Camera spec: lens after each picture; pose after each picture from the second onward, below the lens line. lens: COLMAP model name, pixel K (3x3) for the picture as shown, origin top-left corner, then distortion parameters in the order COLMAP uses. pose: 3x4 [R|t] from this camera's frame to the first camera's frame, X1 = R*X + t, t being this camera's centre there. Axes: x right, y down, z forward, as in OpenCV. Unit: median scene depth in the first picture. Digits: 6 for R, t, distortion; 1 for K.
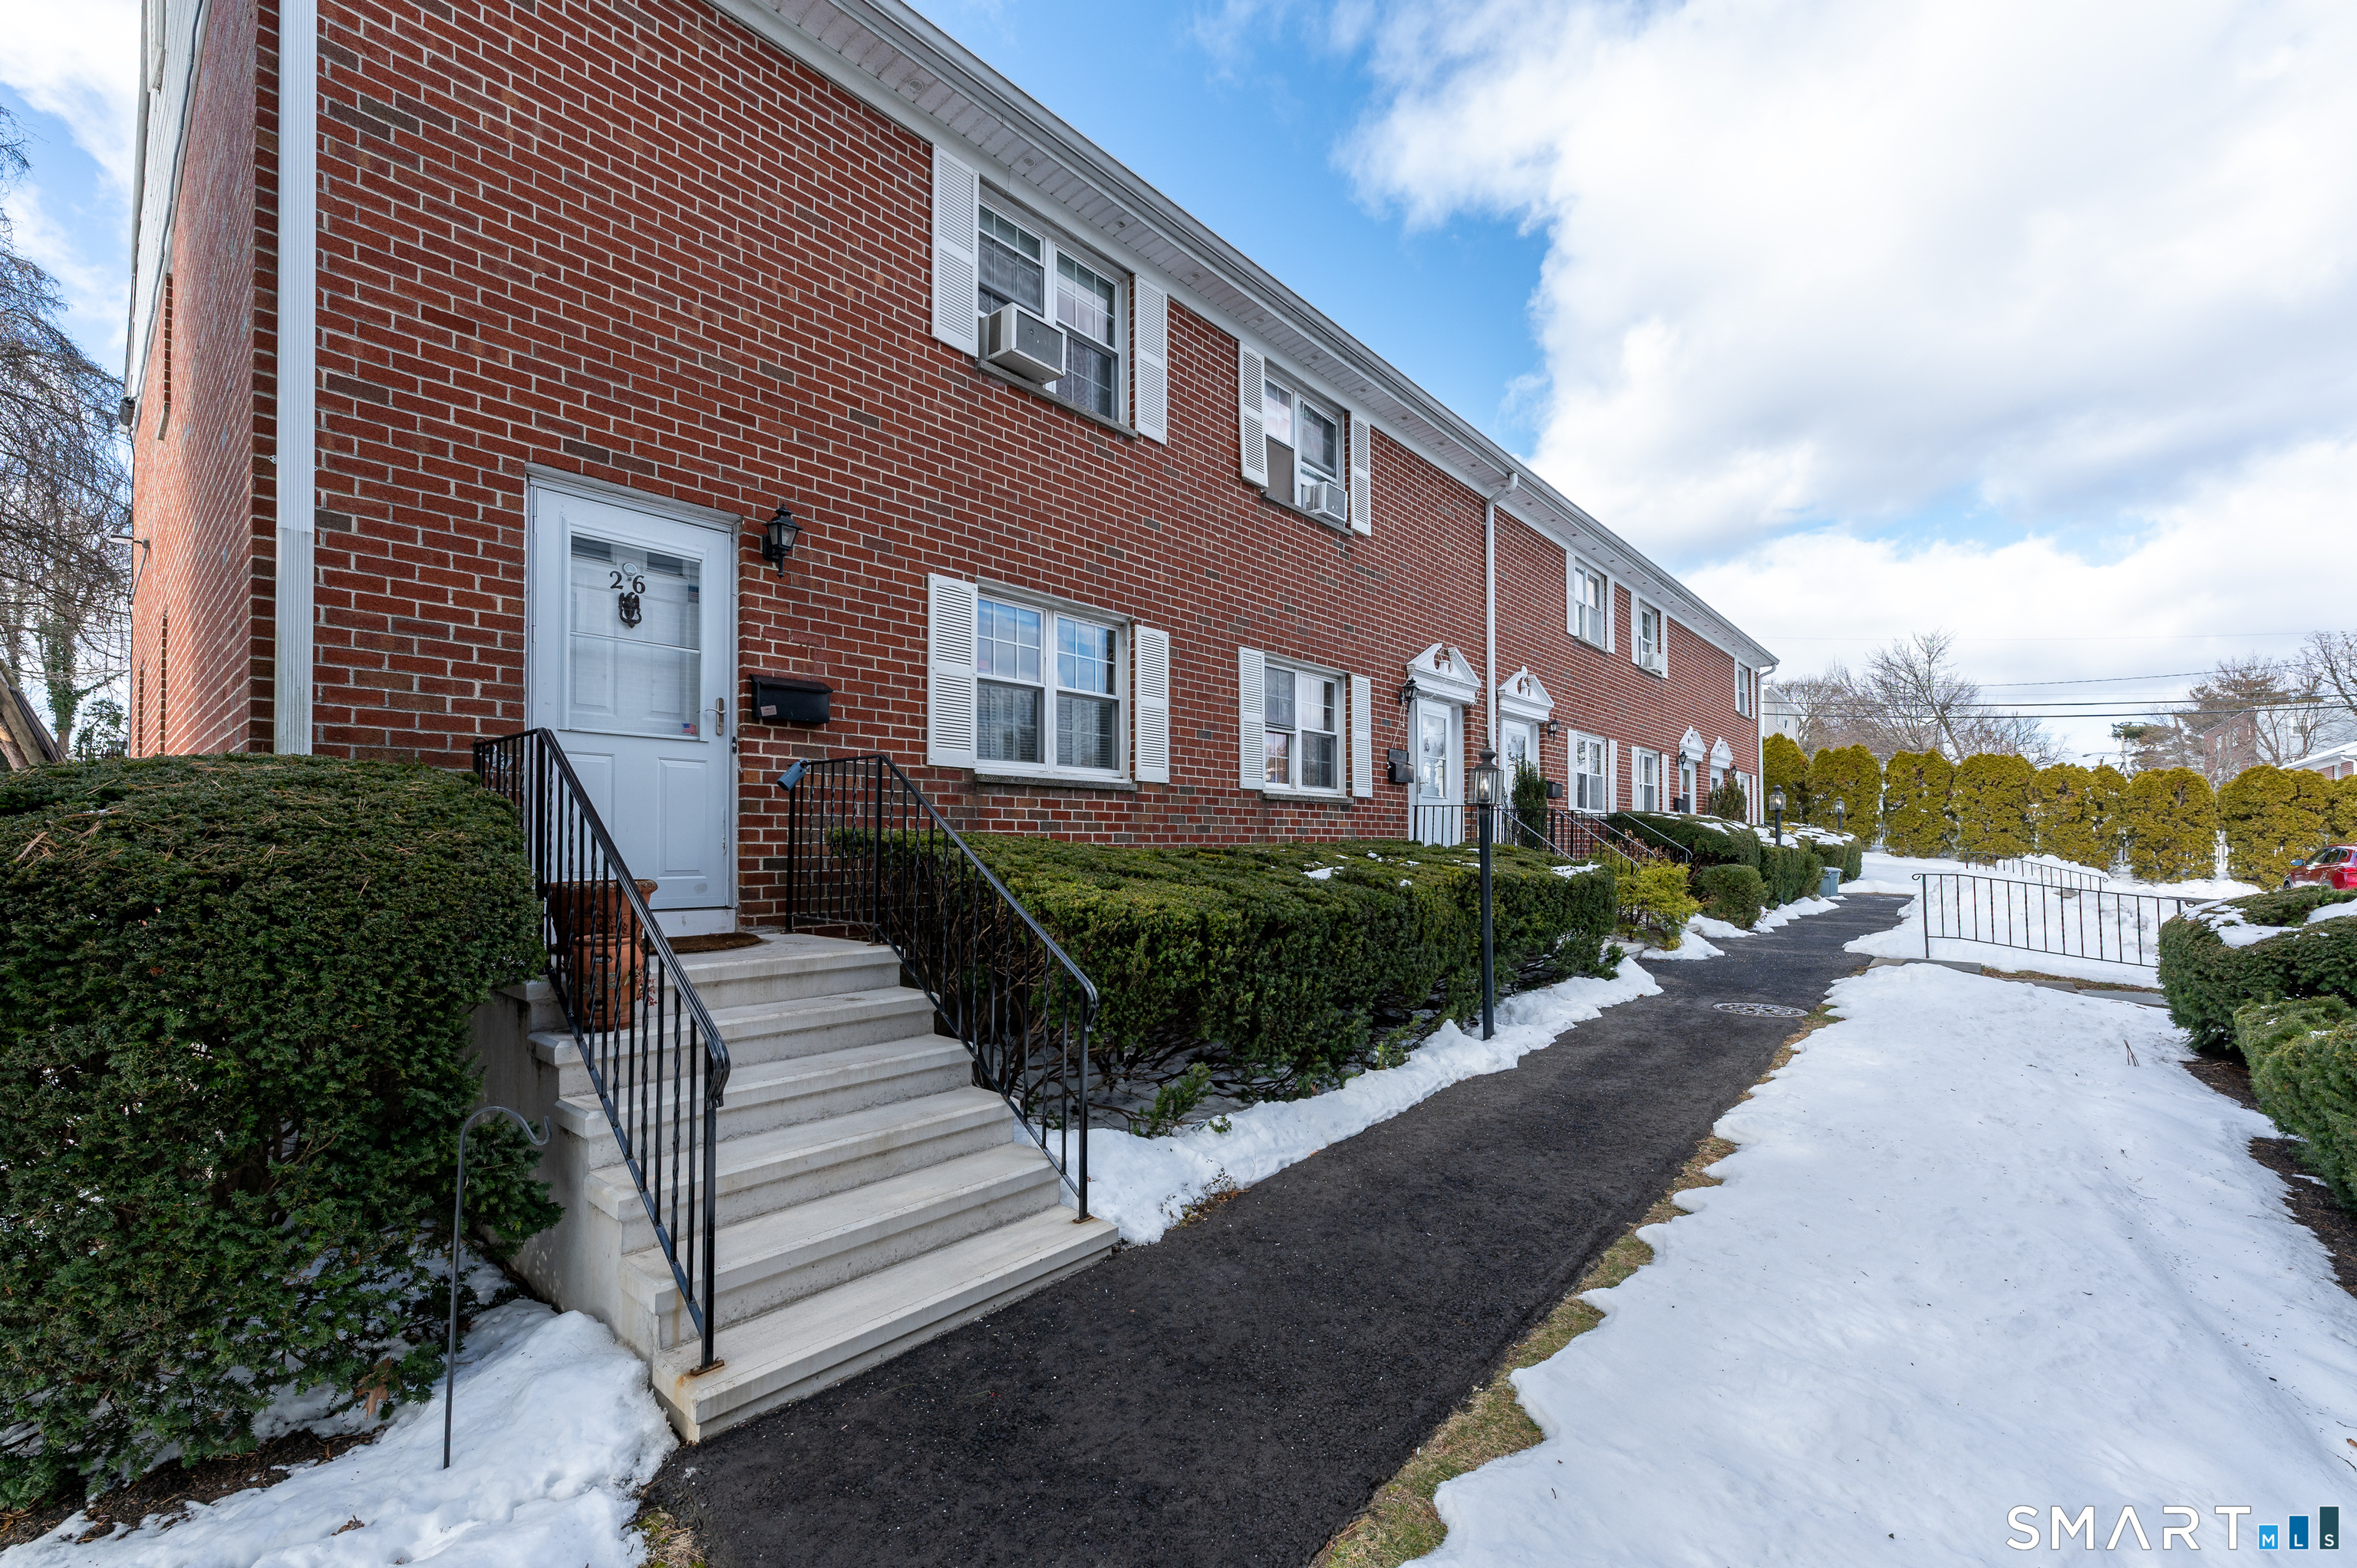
lens RADIAL K [[961.7, 0, 1179.4], [0, 961.7, 820.8], [0, 0, 1]] dist [0.001254, 0.000091]
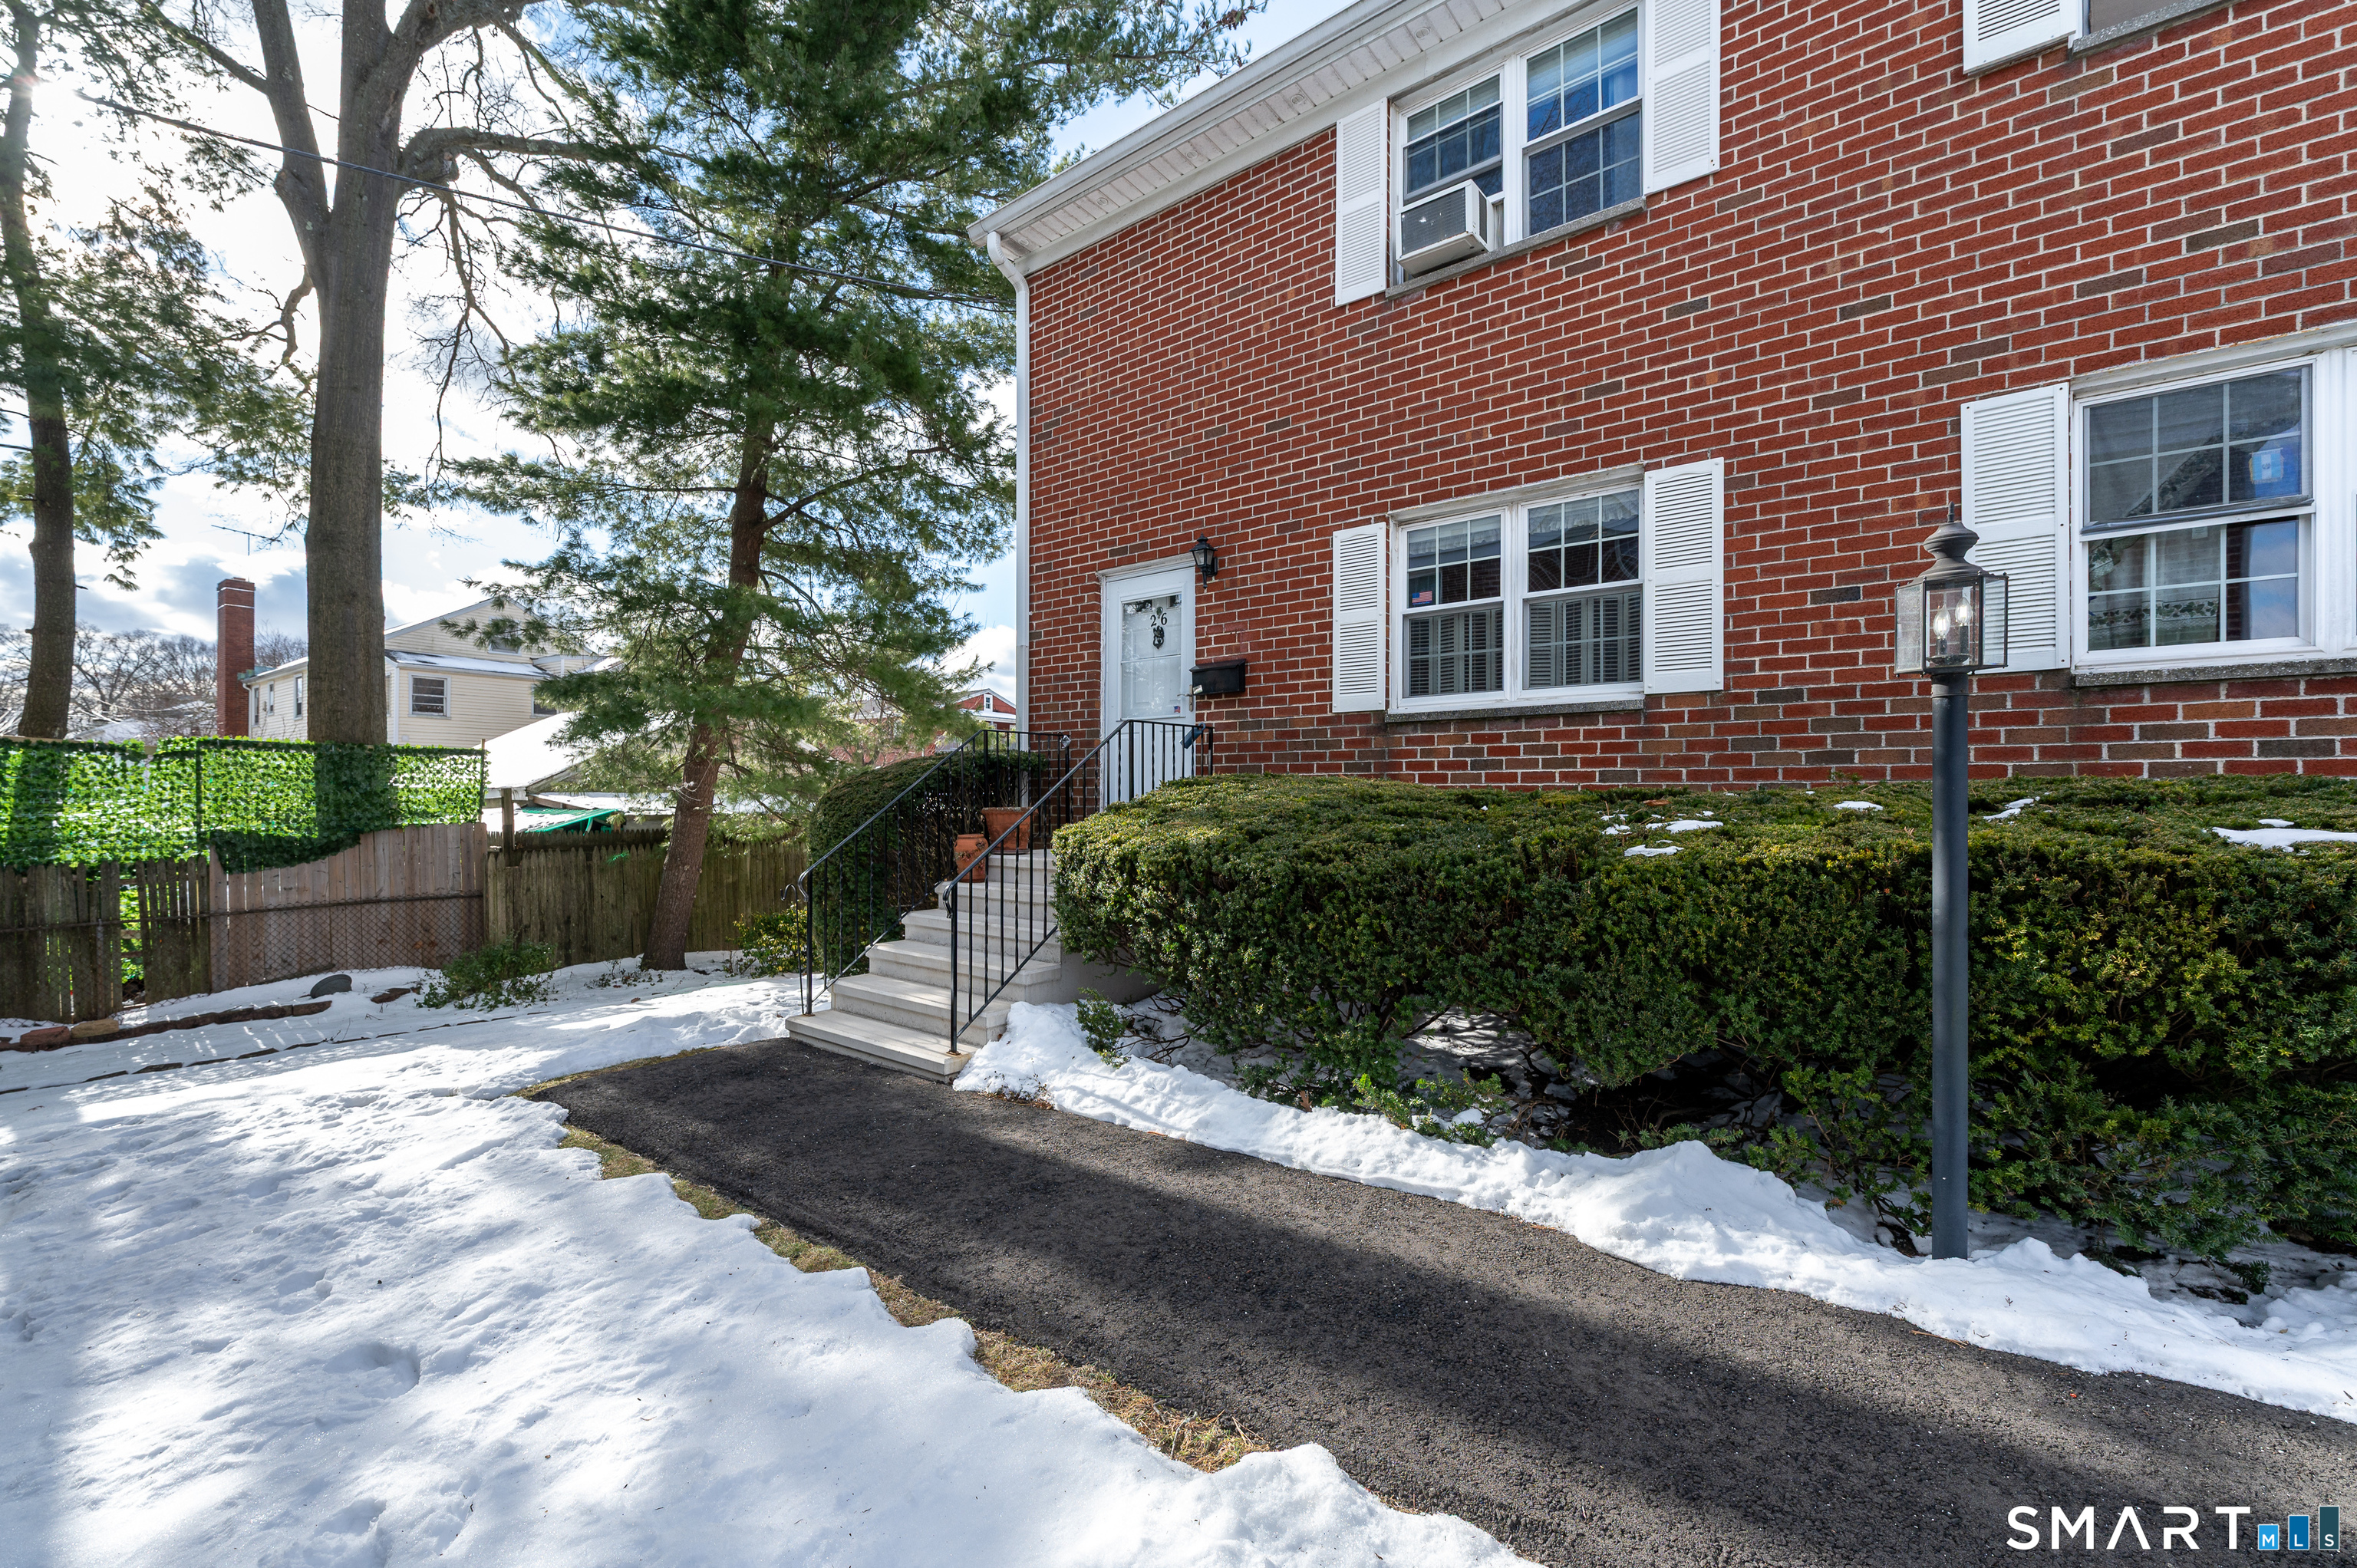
lens RADIAL K [[972.9, 0, 1178.5], [0, 972.9, 784.0], [0, 0, 1]] dist [0.007478, 0.000015]
pose [[0.046778, -0.010669, -0.998848, 0.803203], [0.024166, 0.999662, -0.009546, 0.027395], [0.998613, -0.023692, 0.047020, 0.765905]]
